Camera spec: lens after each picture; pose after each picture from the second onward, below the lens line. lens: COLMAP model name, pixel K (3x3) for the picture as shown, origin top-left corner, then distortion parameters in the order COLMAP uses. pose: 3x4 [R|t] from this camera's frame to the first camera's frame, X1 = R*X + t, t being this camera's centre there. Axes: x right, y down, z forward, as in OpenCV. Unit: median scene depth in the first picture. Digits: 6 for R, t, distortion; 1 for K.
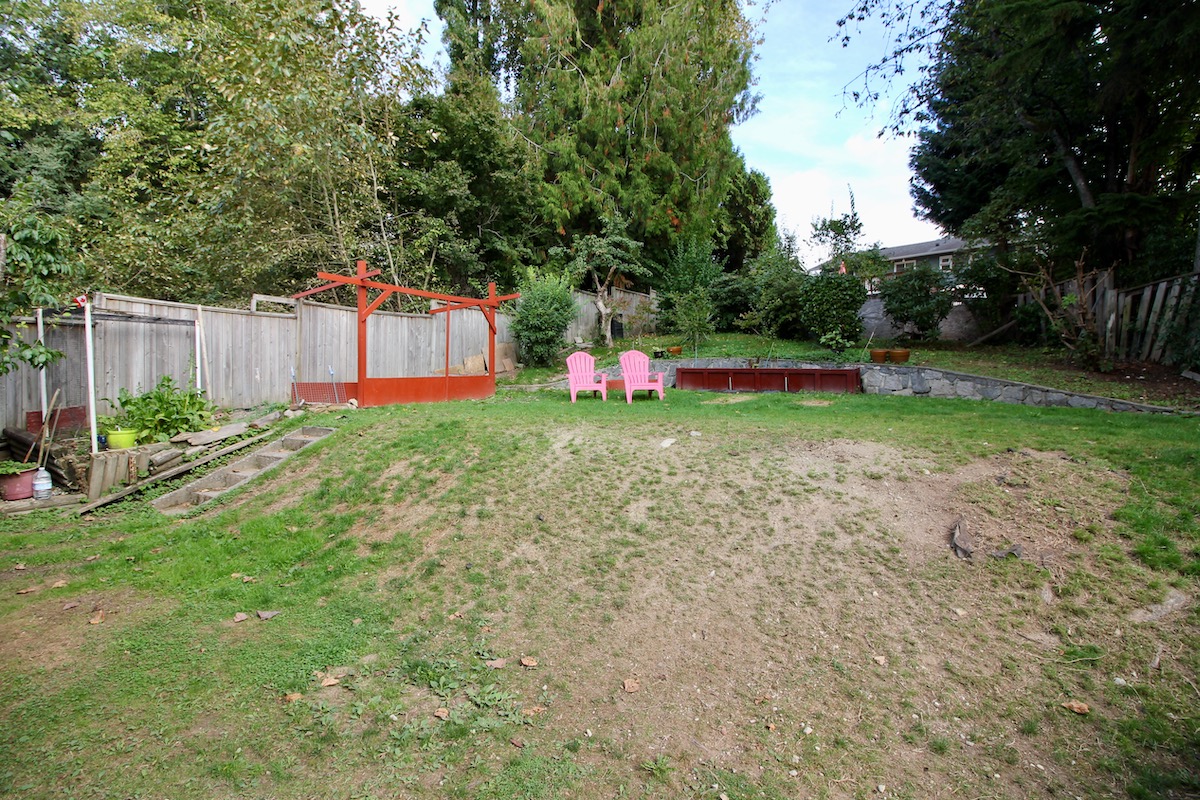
lens RADIAL K [[553.1, 0, 594.4], [0, 553.1, 368.8], [0, 0, 1]] dist [0.001954, -0.013503]
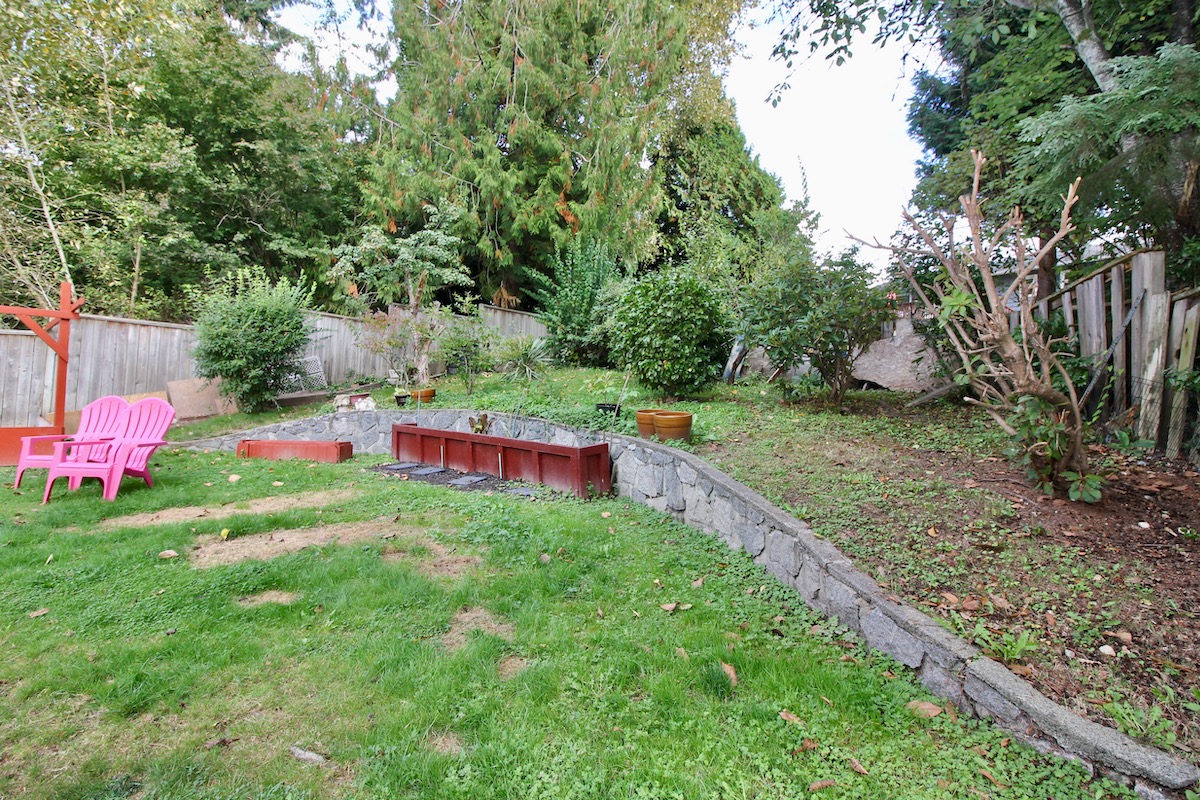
lens RADIAL K [[553.1, 0, 594.4], [0, 553.1, 368.8], [0, 0, 1]] dist [0.001954, -0.013503]
pose [[0.986368, 0.028679, -0.162035, 0.413080], [-0.036565, 0.998277, -0.045900, -0.035438], [0.160439, 0.051199, 0.985717, 0.364464]]
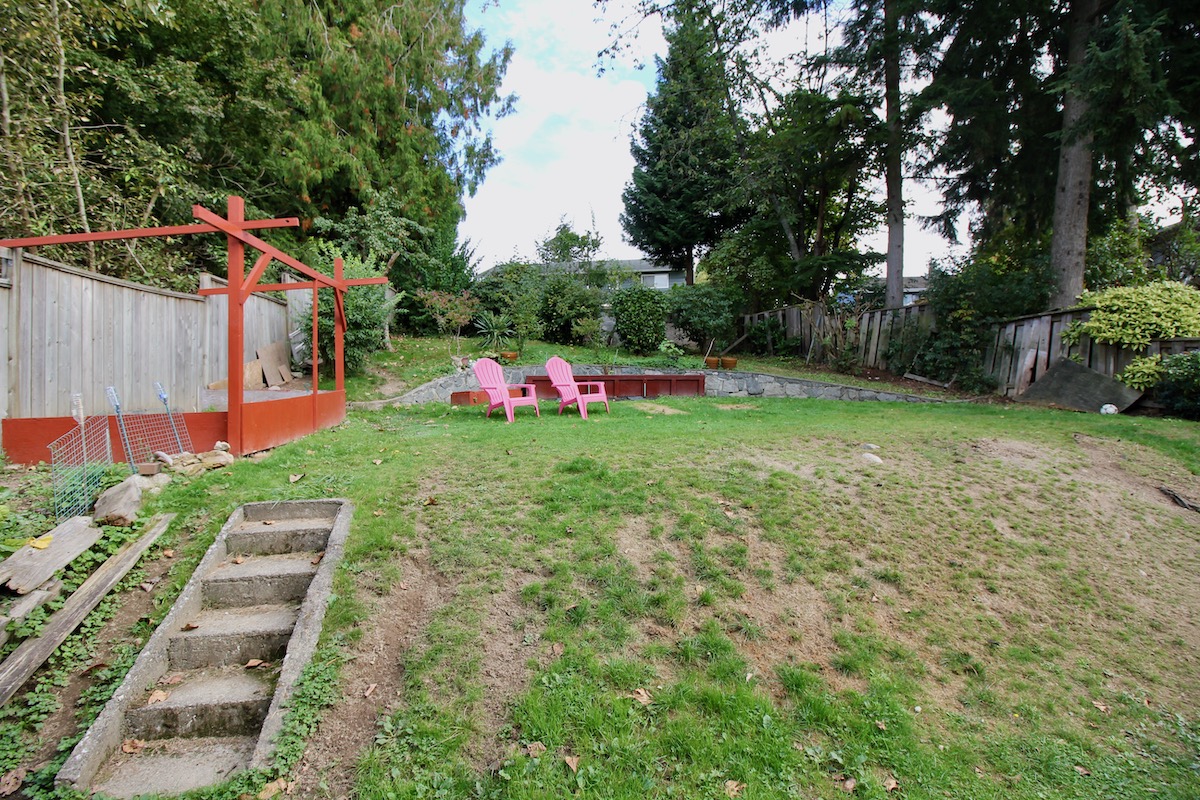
lens RADIAL K [[553.1, 0, 594.4], [0, 553.1, 368.8], [0, 0, 1]] dist [0.001954, -0.013503]
pose [[0.772977, -0.006687, 0.634399, -0.304949], [0.010078, 0.999948, -0.001739, -0.008794], [-0.634354, 0.007738, 0.773004, 0.202484]]
